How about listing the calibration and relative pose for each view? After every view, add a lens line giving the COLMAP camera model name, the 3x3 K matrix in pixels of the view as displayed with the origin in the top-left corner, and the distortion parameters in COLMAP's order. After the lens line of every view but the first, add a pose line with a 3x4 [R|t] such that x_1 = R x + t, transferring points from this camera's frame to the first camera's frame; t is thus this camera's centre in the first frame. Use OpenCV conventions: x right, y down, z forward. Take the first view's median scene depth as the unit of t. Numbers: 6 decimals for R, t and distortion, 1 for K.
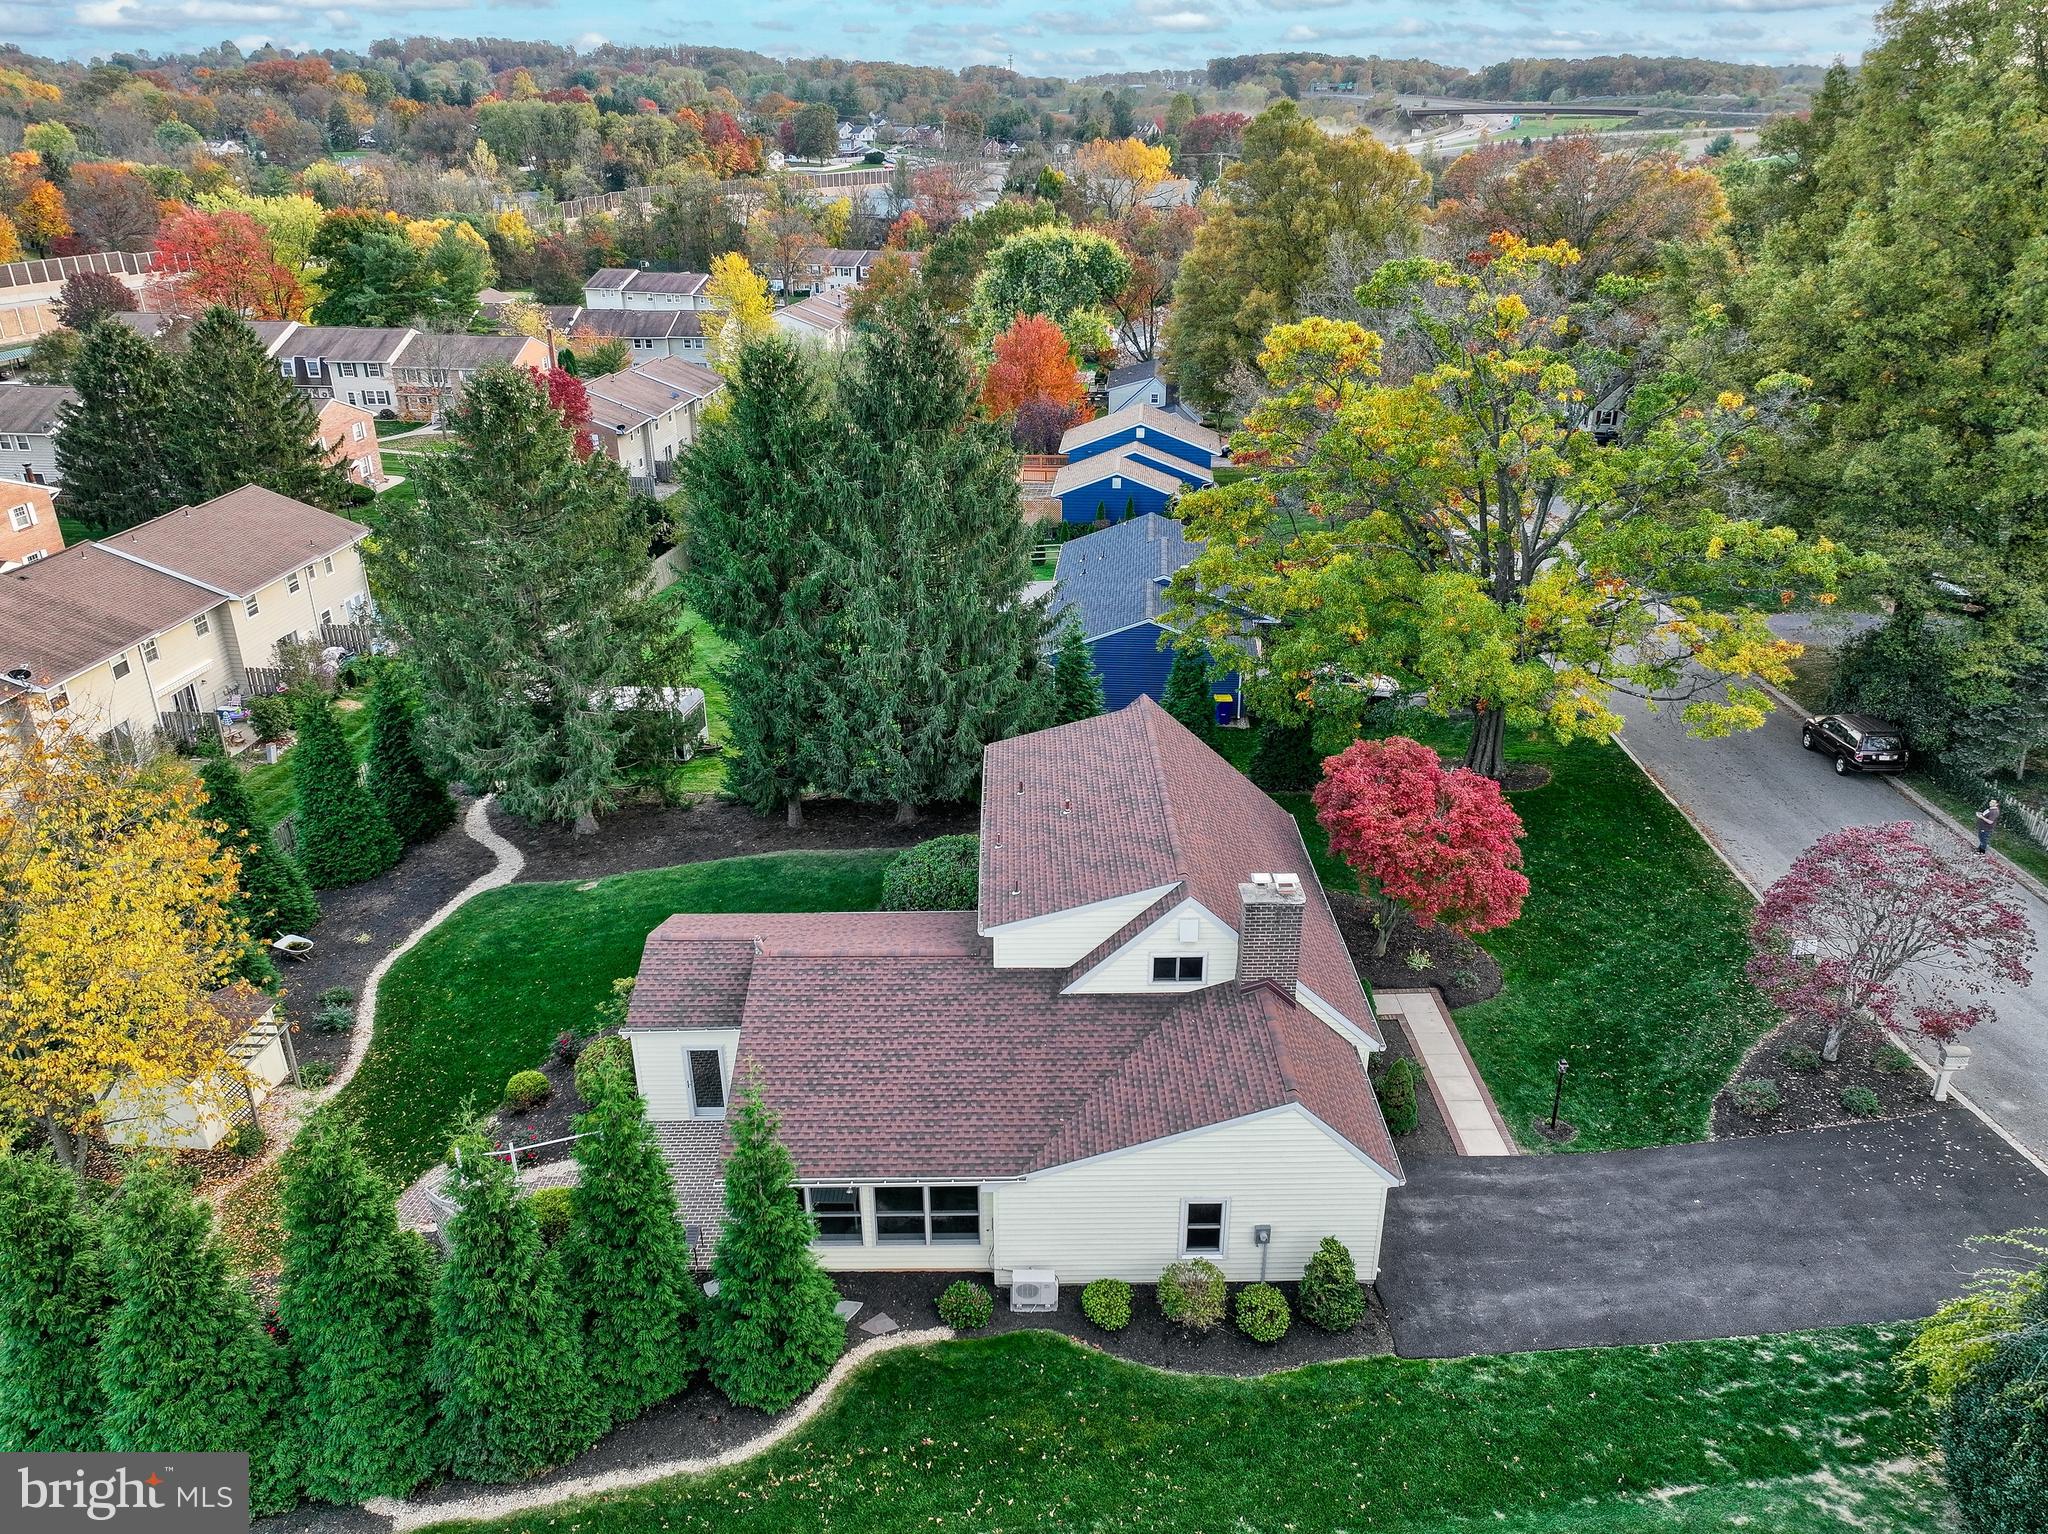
lens RADIAL K [[1427.0, 0, 1021.8], [0, 1427.0, 766.2], [0, 0, 1]] dist [0.008570, 0.000980]
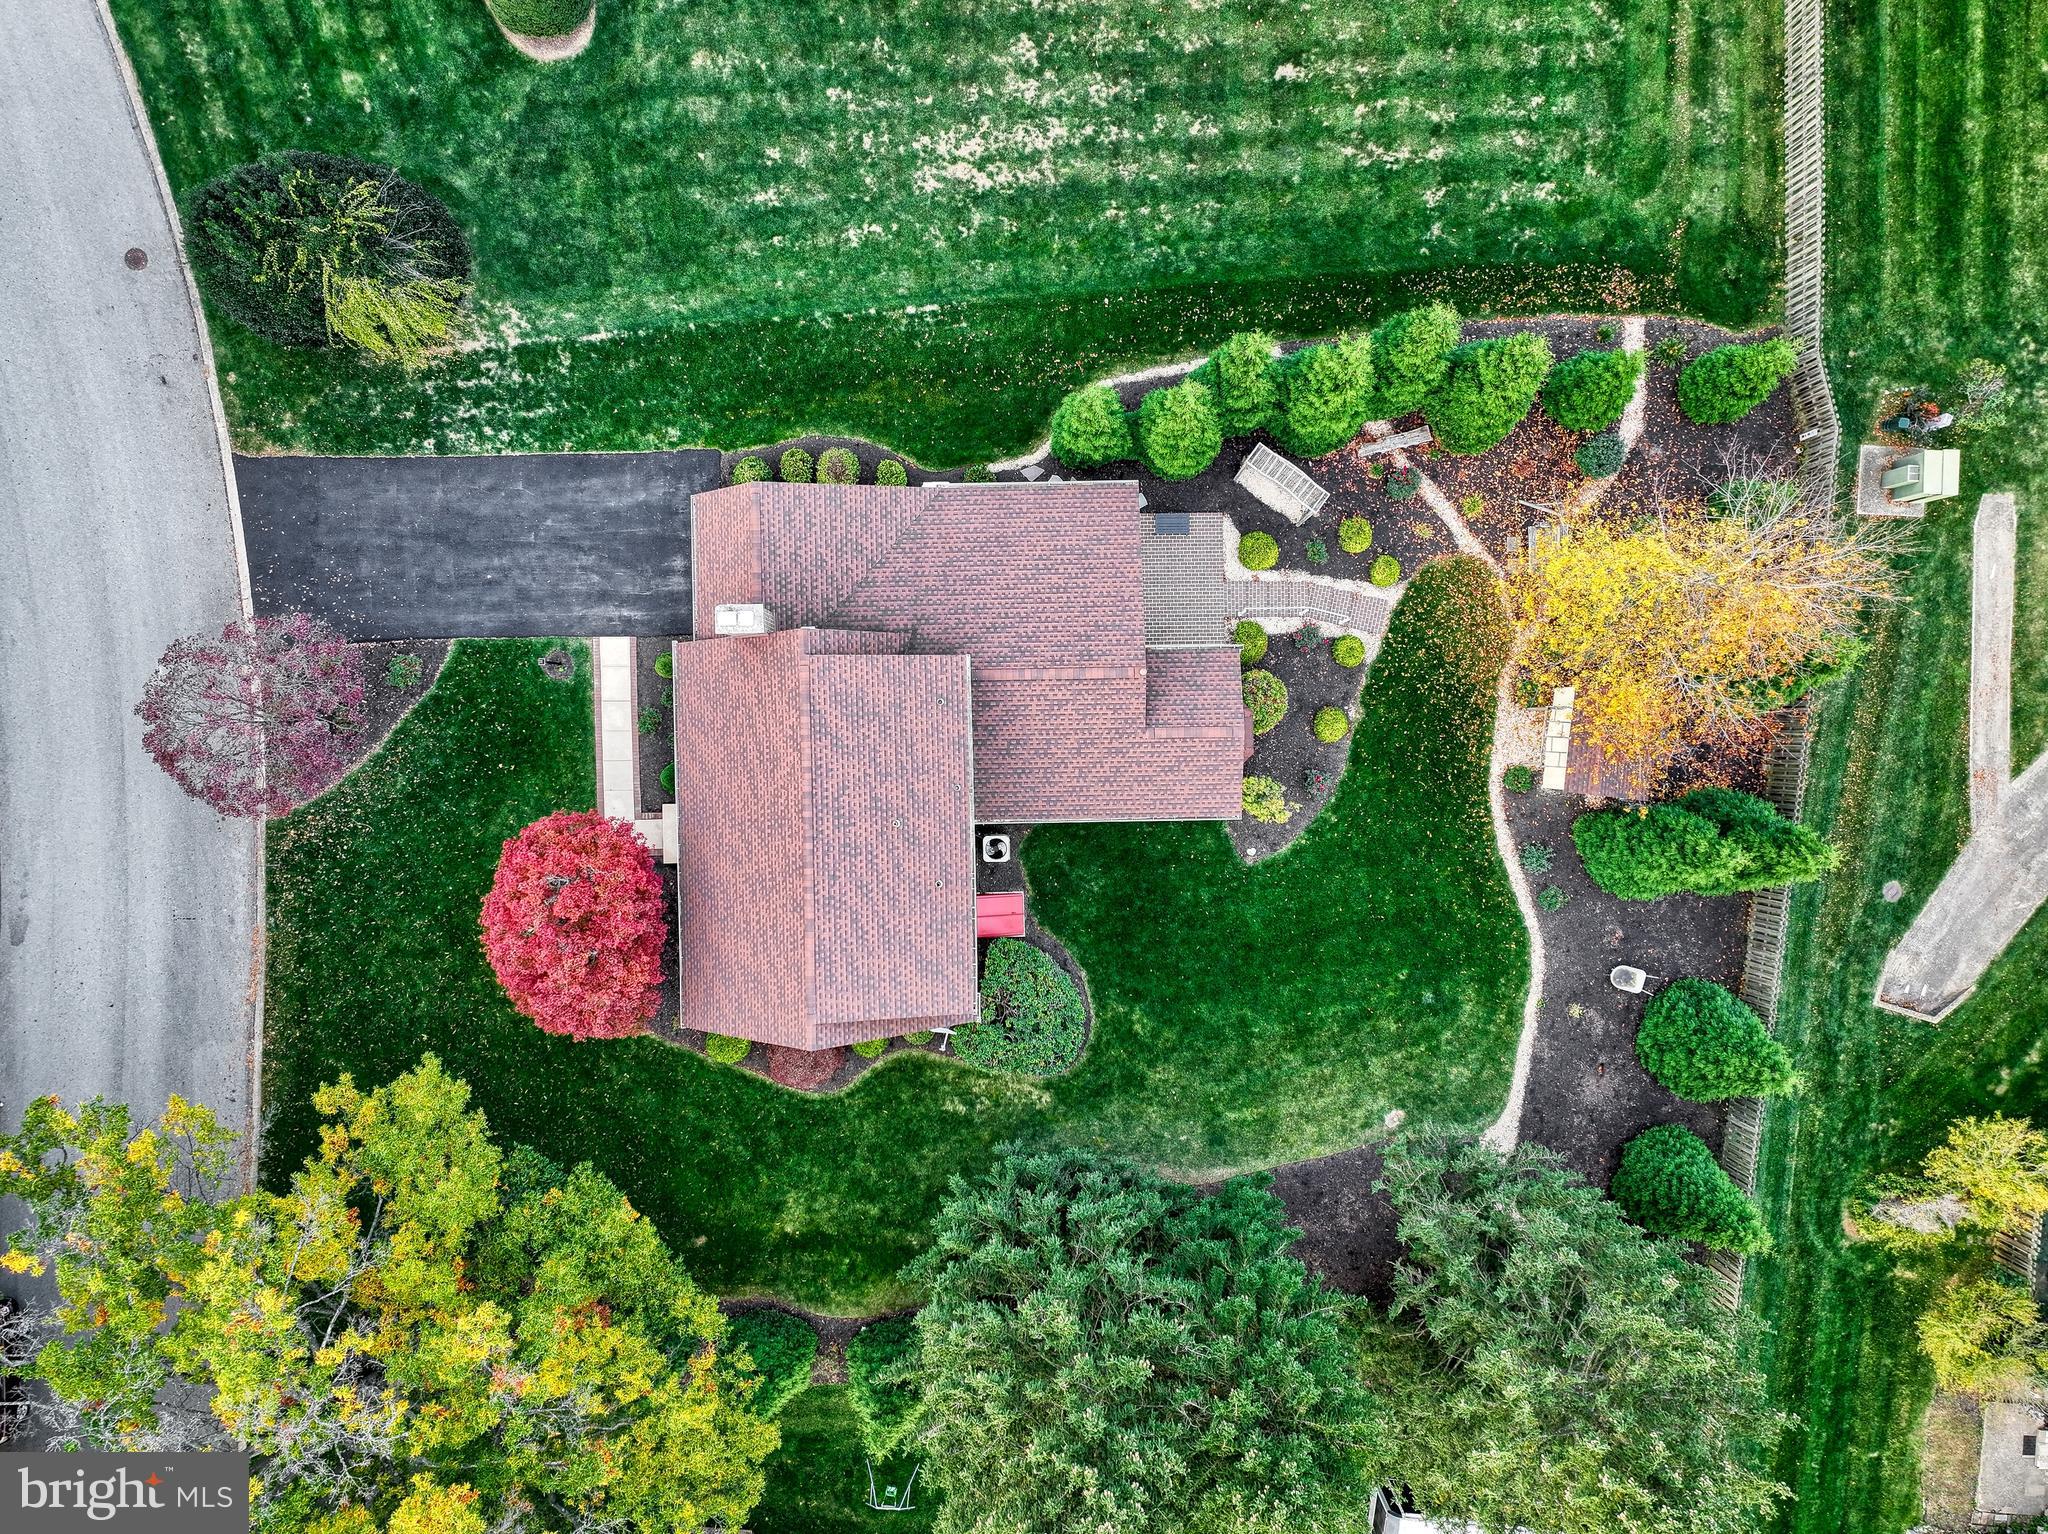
lens RADIAL K [[1427.0, 0, 1023.6], [0, 1427.0, 764.6], [0, 0, 1]] dist [0.008570, 0.000980]
pose [[-0.999840, 0.010103, 0.014753, -0.121954], [0.008917, -0.433480, 0.901119, -1.339813], [0.015499, 0.901107, 0.433320, 0.656203]]
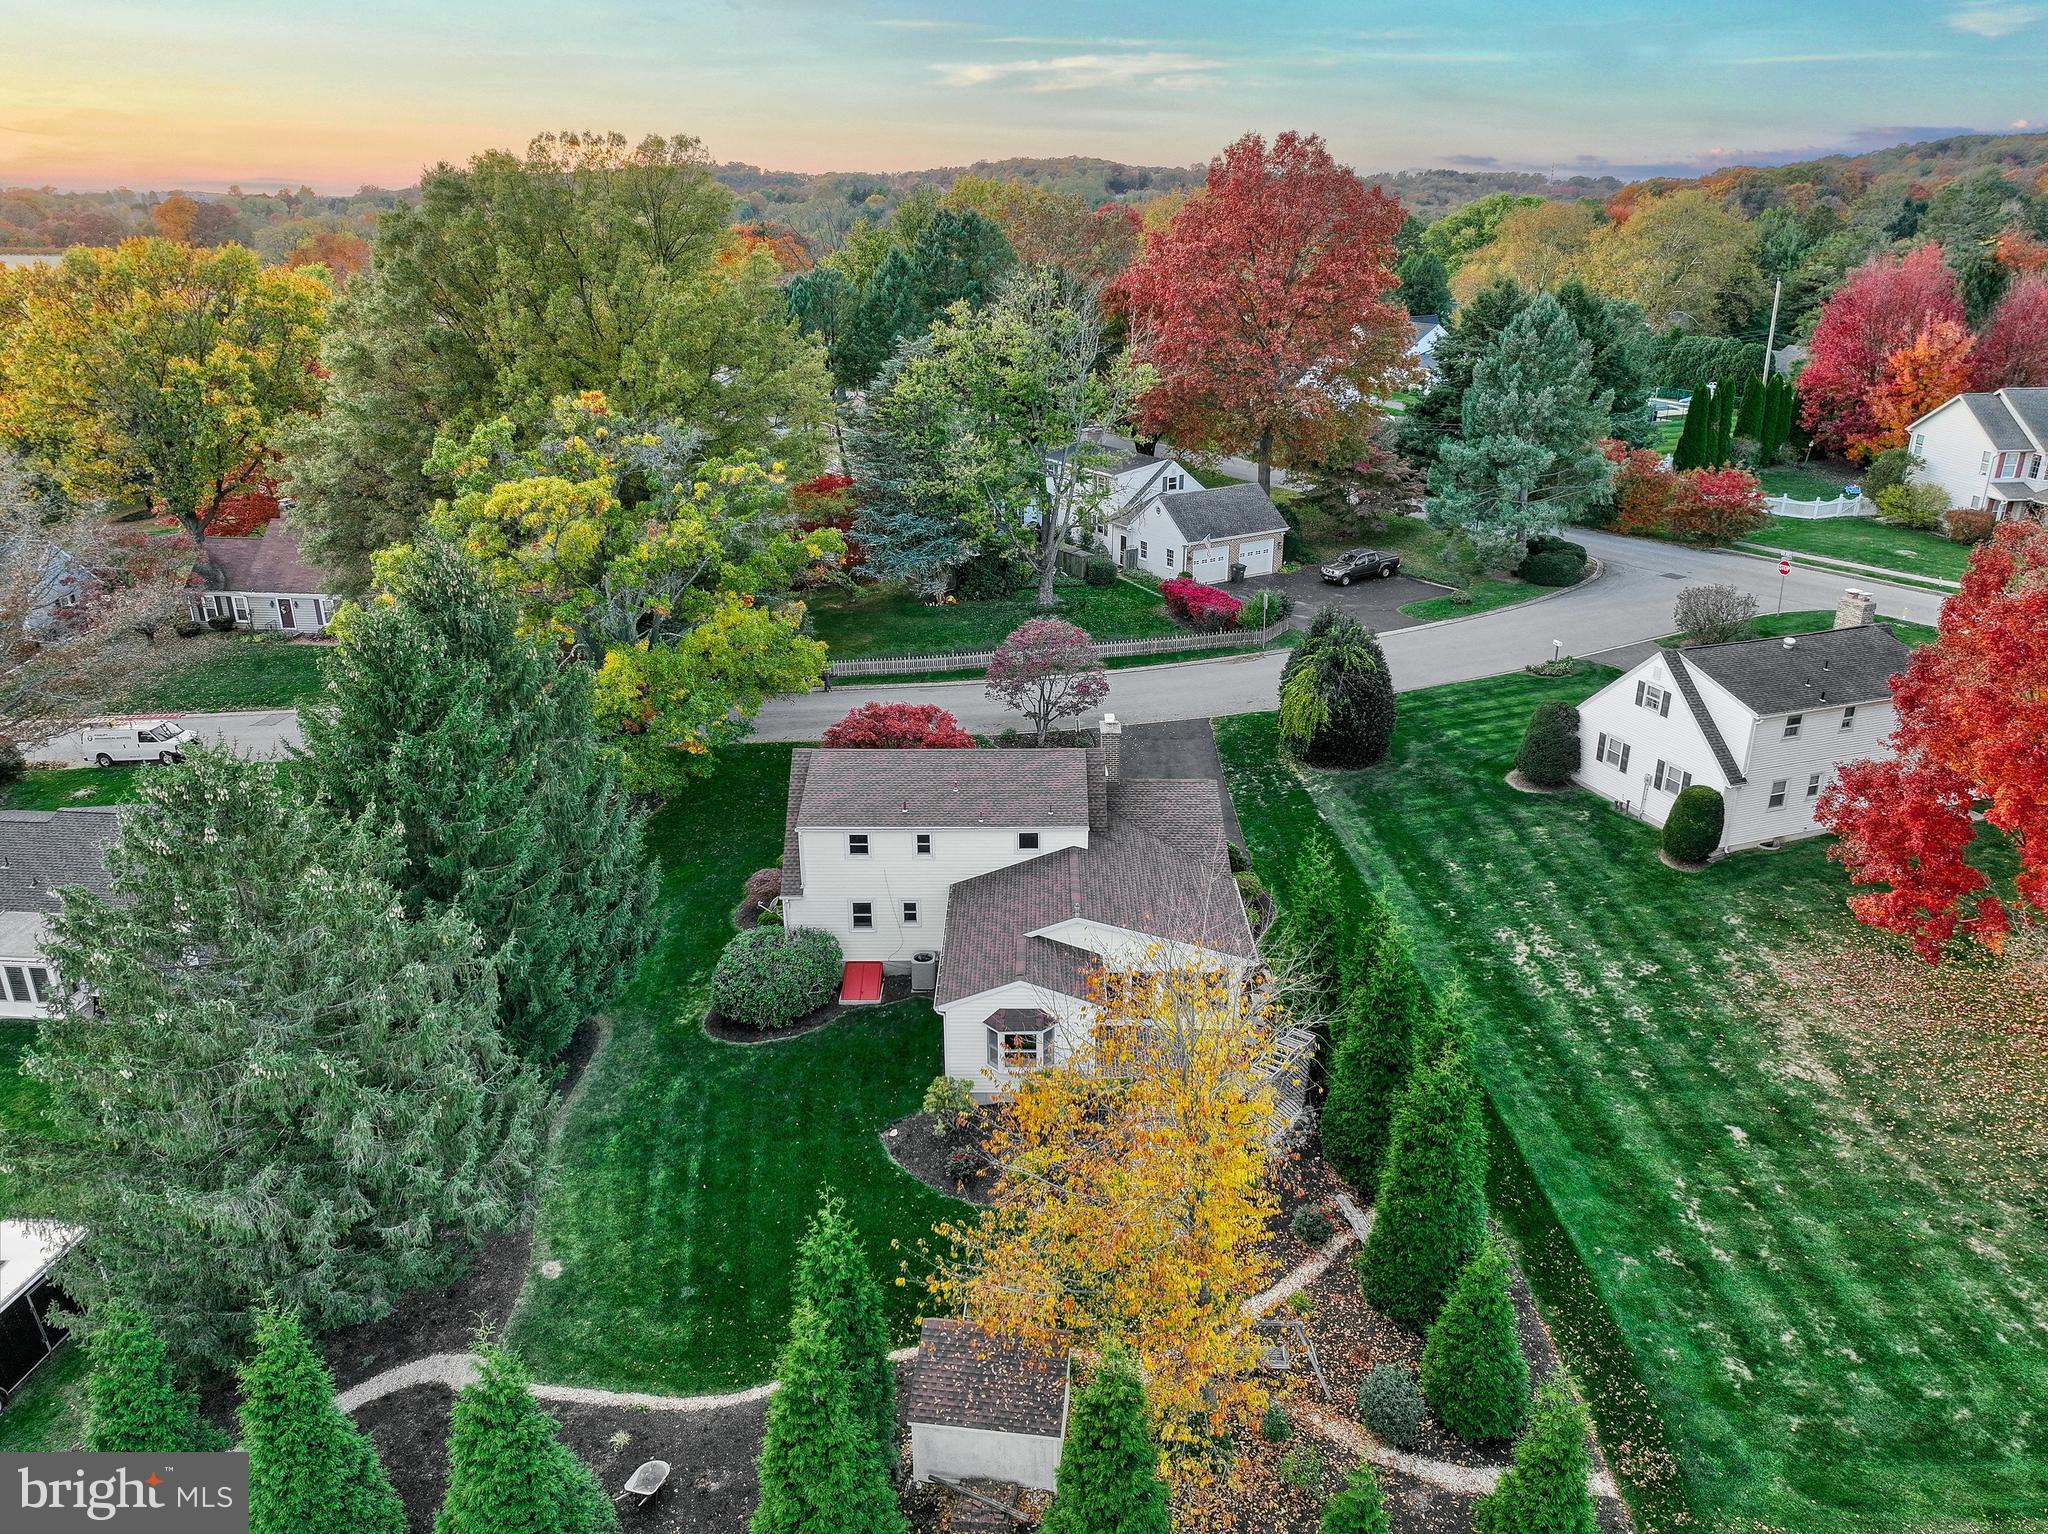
lens RADIAL K [[1427.0, 0, 1026.8], [0, 1427.0, 767.5], [0, 0, 1]] dist [0.008570, 0.000980]
pose [[0.012289, -0.370364, 0.928805, -1.803196], [0.429405, 0.840819, 0.329598, -0.601151], [-0.903029, 0.394783, 0.169369, 0.946976]]
